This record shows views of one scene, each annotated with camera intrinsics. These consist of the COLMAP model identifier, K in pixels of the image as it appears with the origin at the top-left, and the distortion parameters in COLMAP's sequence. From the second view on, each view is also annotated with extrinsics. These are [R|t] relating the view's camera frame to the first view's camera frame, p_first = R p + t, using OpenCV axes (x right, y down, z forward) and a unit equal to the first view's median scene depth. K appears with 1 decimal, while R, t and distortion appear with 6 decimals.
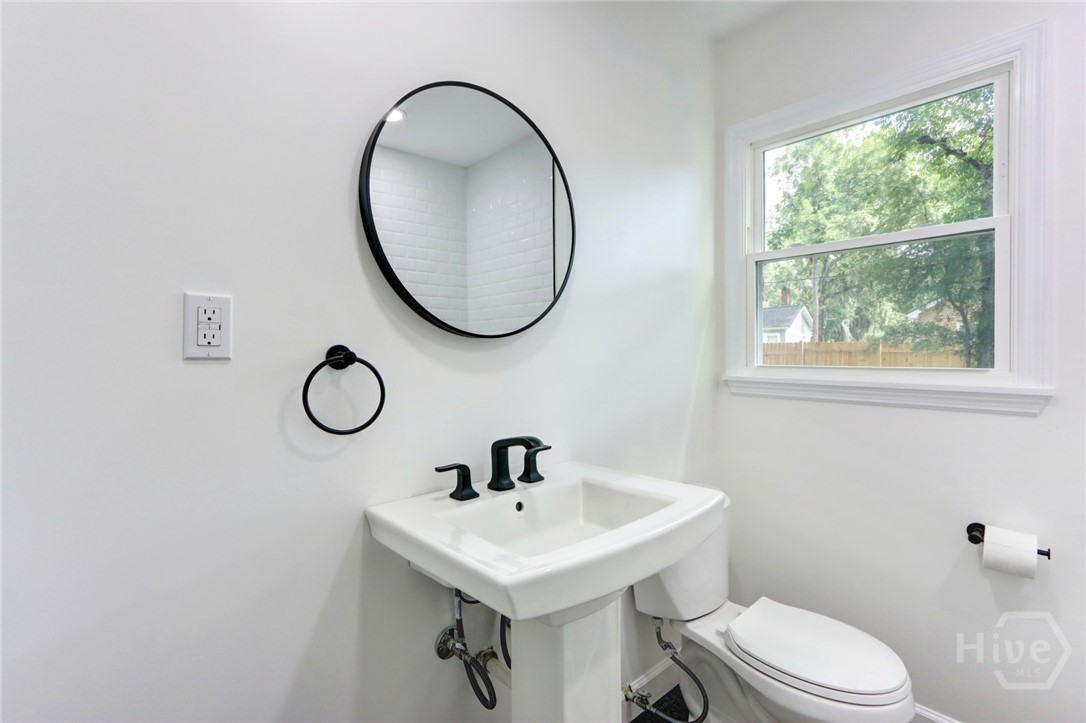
lens RADIAL K [[506.2, 0, 540.7], [0, 506.2, 359.2], [0, 0, 1]] dist [0.000075, 0.000815]
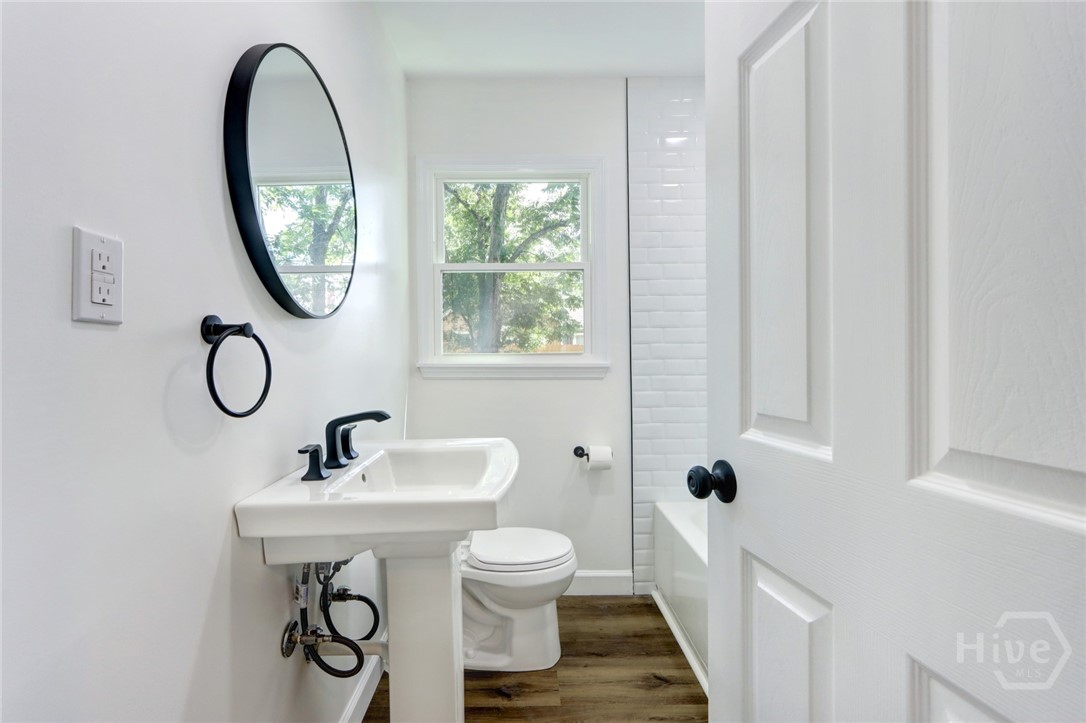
lens RADIAL K [[506.2, 0, 531.8], [0, 506.2, 357.2], [0, 0, 1]] dist [0.000075, 0.000815]
pose [[0.658812, -0.007709, 0.752268, -0.593257], [0.017402, 0.999836, -0.004993, 0.048600], [-0.752106, 0.016380, 0.658839, 0.032650]]
